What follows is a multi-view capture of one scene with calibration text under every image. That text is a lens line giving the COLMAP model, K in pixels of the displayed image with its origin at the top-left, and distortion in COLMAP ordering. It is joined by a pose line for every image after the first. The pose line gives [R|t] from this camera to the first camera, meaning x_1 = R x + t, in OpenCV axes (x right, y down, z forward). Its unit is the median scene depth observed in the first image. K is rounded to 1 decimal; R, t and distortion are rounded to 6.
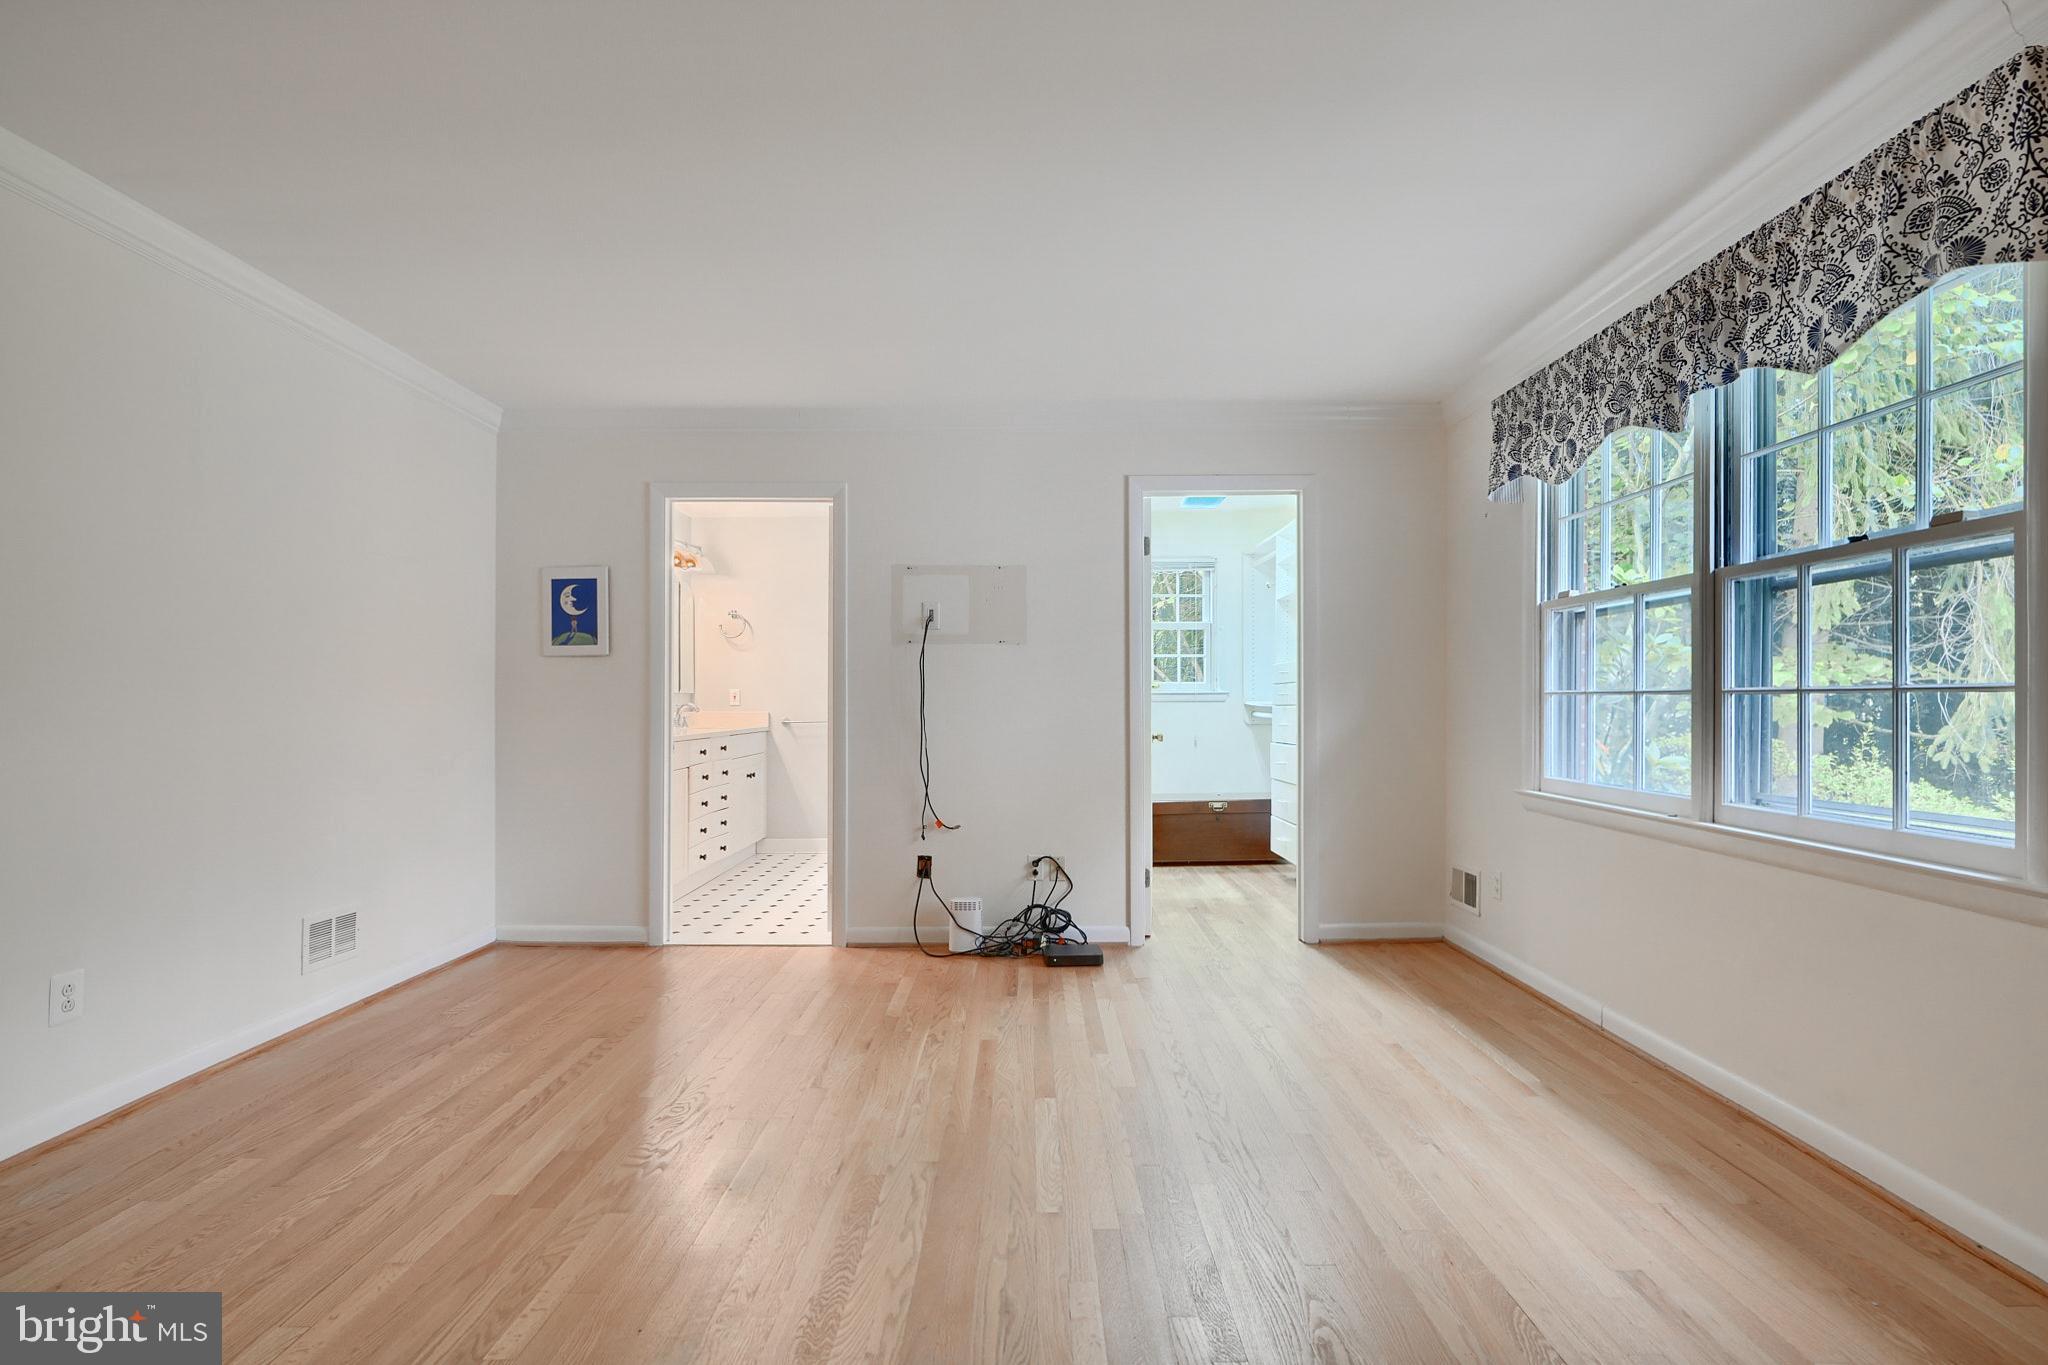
lens RADIAL K [[931.4, 0, 1032.6], [0, 931.4, 680.2], [0, 0, 1]] dist [-0.002101, 0.000095]
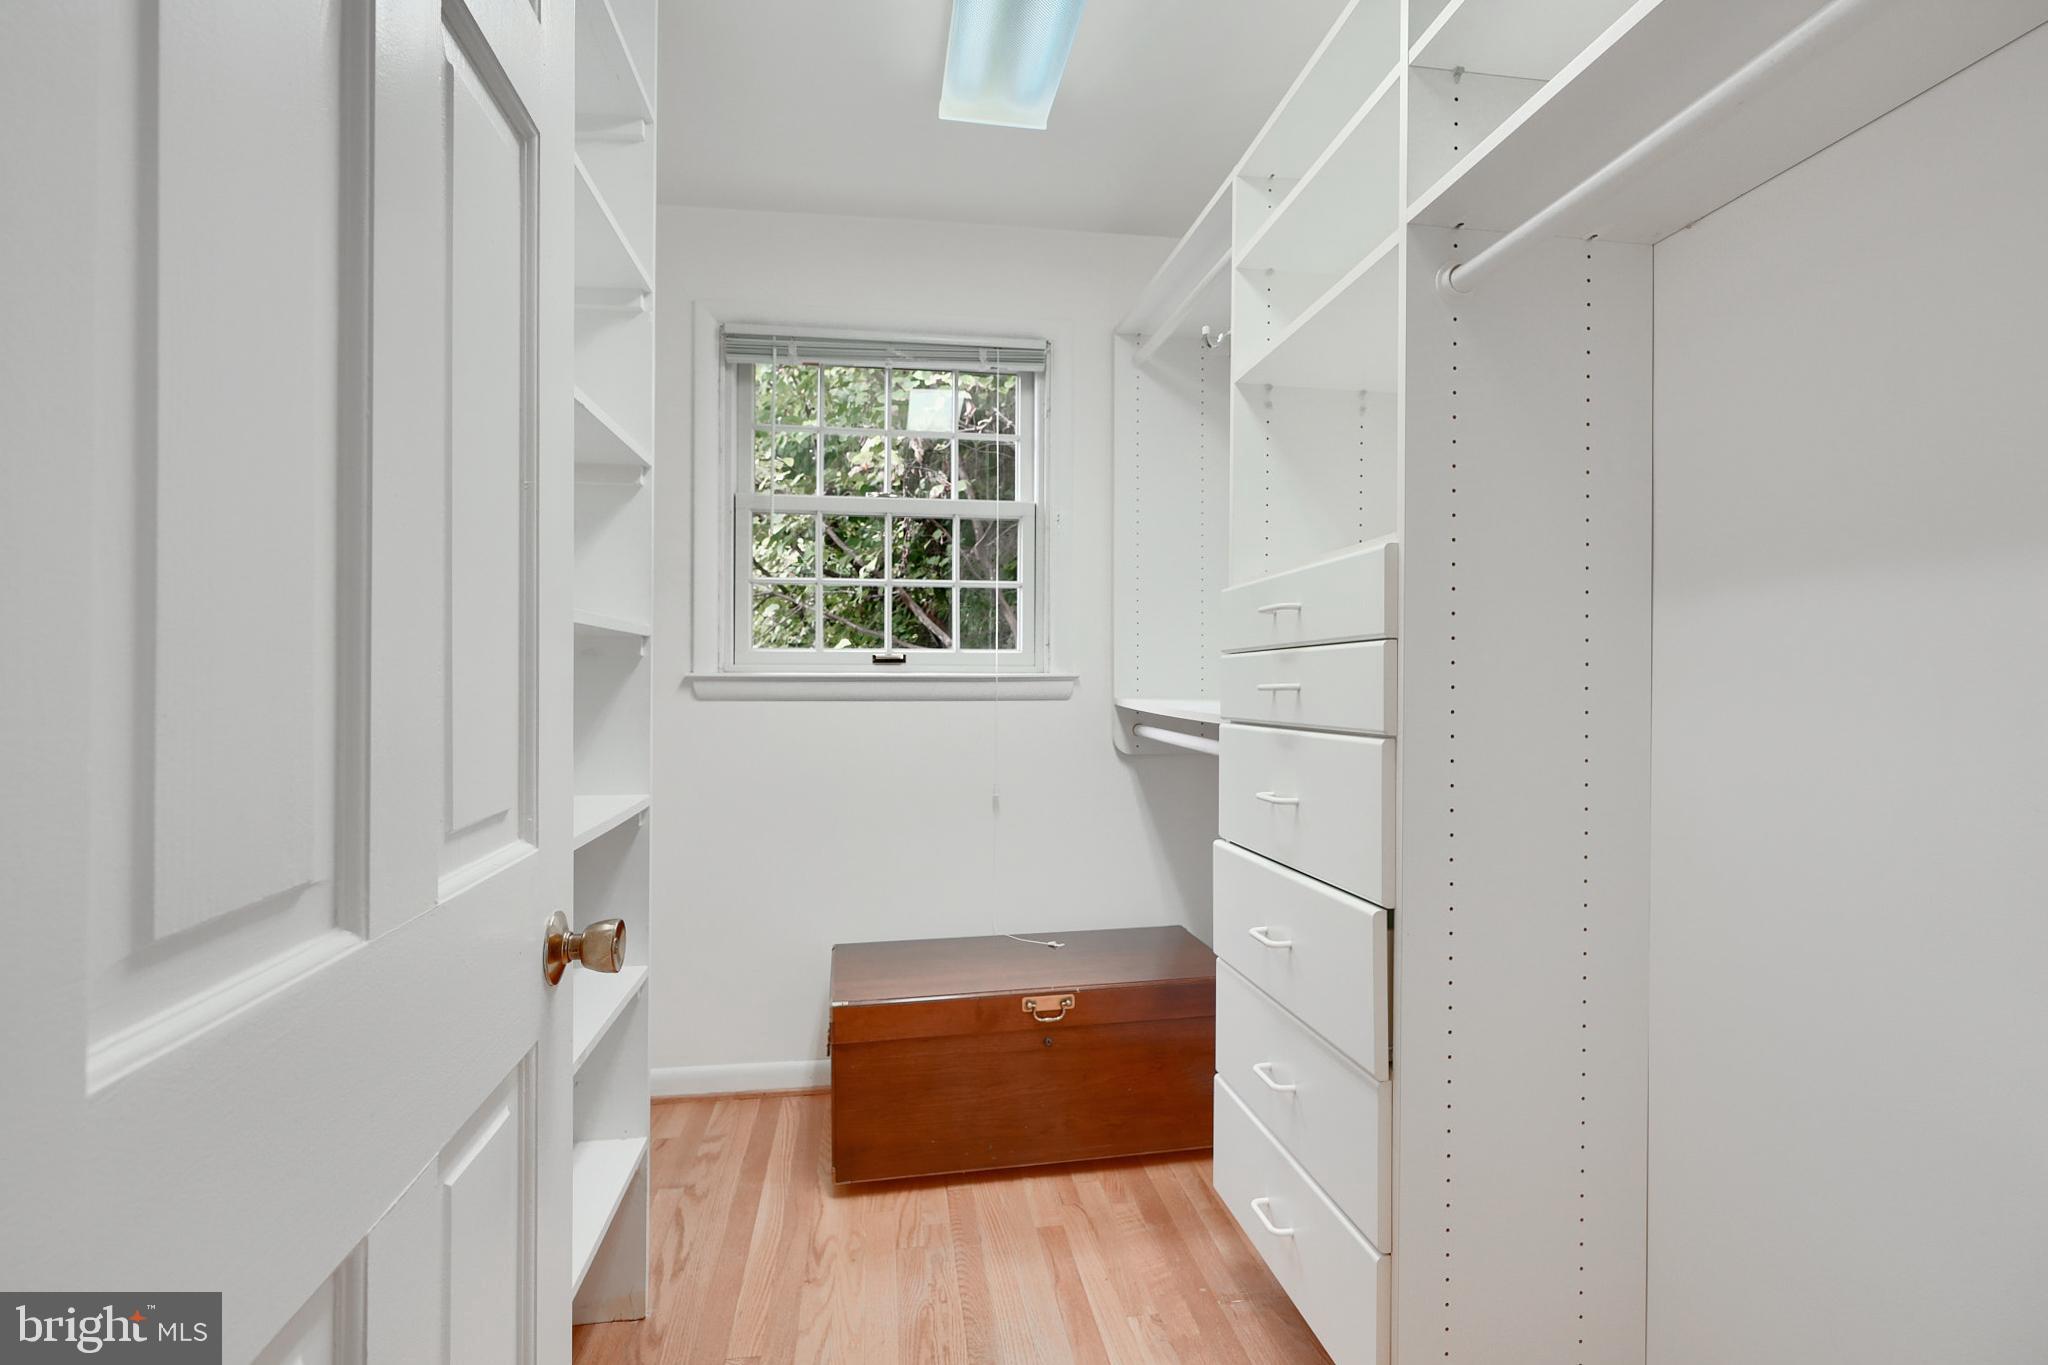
lens RADIAL K [[931.4, 0, 1032.6], [0, 931.4, 680.2], [0, 0, 1]] dist [-0.002101, 0.000095]
pose [[0.984926, 0.004593, 0.172917, 0.123159], [-0.007548, 0.999836, 0.016441, 0.008440], [-0.172814, -0.017498, 0.984799, 0.614166]]
